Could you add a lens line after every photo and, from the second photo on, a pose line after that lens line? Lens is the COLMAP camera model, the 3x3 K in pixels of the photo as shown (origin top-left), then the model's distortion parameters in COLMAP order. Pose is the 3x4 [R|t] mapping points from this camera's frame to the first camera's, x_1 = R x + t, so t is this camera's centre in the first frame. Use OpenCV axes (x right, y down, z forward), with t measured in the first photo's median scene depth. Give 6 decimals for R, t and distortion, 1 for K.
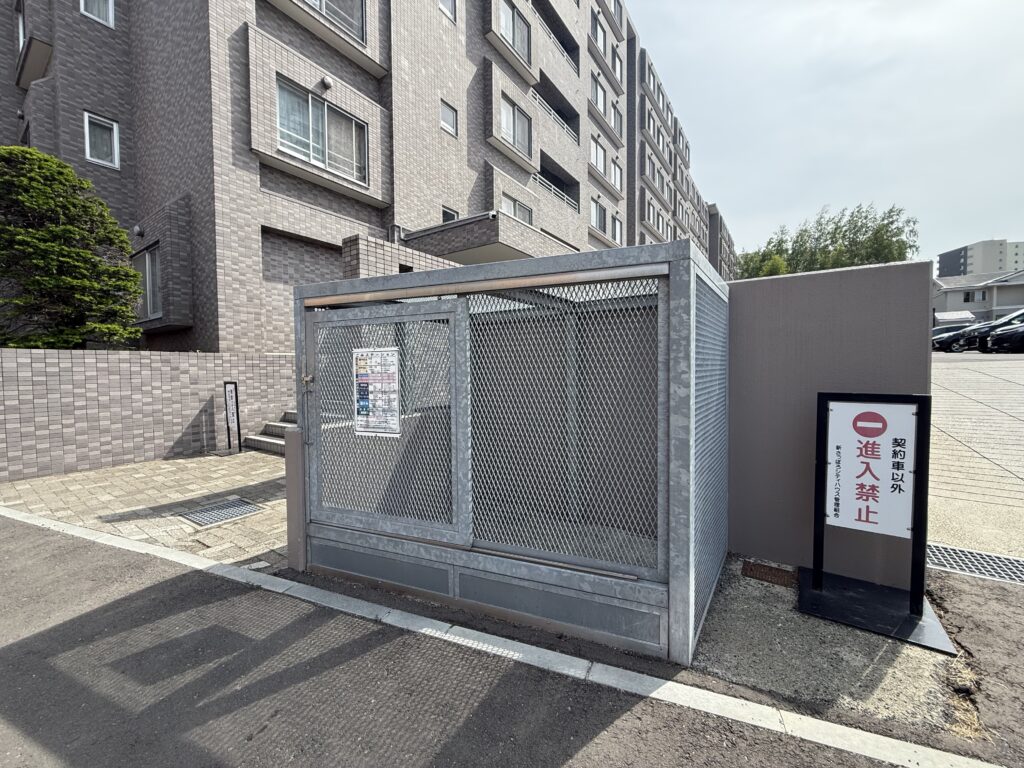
lens RADIAL K [[404.4, 0, 511.8], [0, 404.4, 383.5], [0, 0, 1]] dist [0.003890, -0.000992]
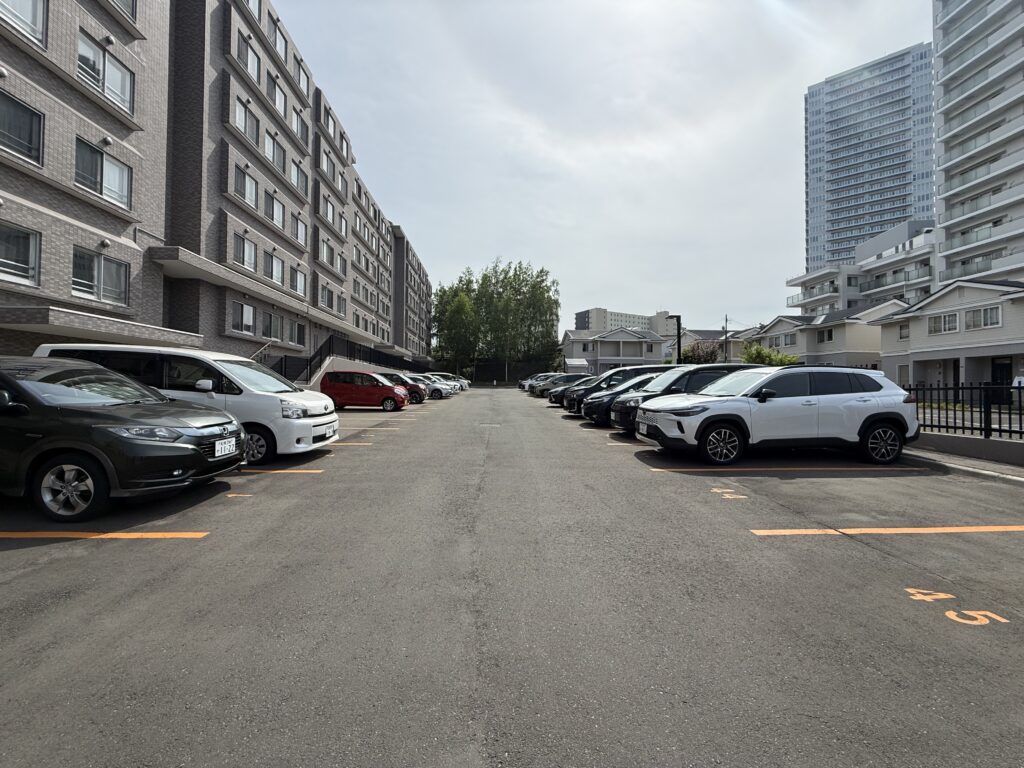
lens RADIAL K [[404.4, 0, 508.6], [0, 404.4, 381.8], [0, 0, 1]] dist [0.003890, -0.000992]
pose [[0.801361, 0.028404, 0.597507, 0.477939], [0.004386, 0.998566, -0.053351, -0.102621], [-0.598165, 0.045374, 0.800087, 0.360417]]
